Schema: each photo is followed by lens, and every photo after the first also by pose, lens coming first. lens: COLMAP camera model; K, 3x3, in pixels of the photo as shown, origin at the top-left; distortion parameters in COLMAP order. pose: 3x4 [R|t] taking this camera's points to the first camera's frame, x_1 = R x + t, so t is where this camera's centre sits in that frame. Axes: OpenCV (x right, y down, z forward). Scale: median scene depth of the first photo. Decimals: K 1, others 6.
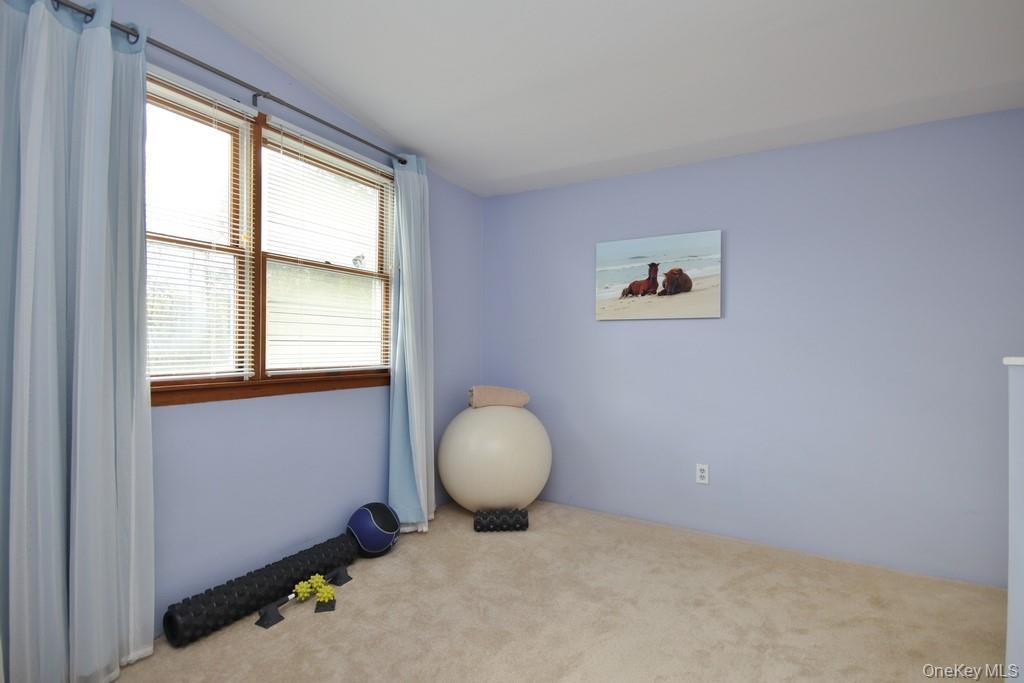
lens RADIAL K [[473.3, 0, 513.0], [0, 473.3, 346.2], [0, 0, 1]] dist [0.002728, -0.000774]
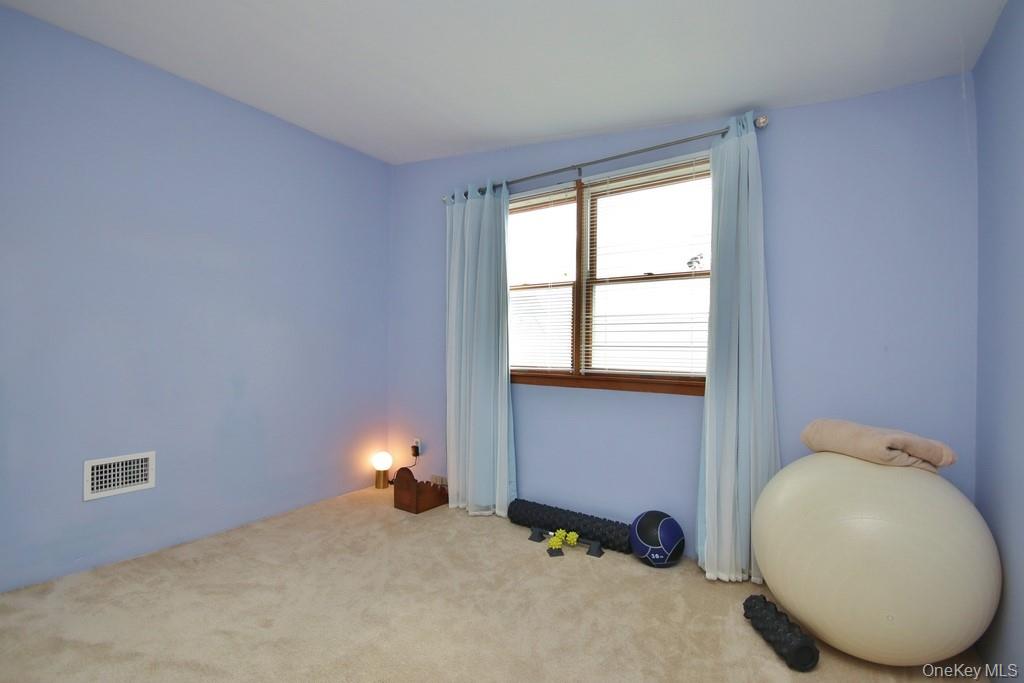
lens RADIAL K [[473.3, 0, 513.0], [0, 473.3, 346.2], [0, 0, 1]] dist [0.002728, -0.000774]
pose [[-0.051588, -0.001422, -0.998667, 0.796687], [-0.007058, 0.999975, -0.001059, -0.009177], [0.998643, 0.006994, -0.051597, 0.842252]]
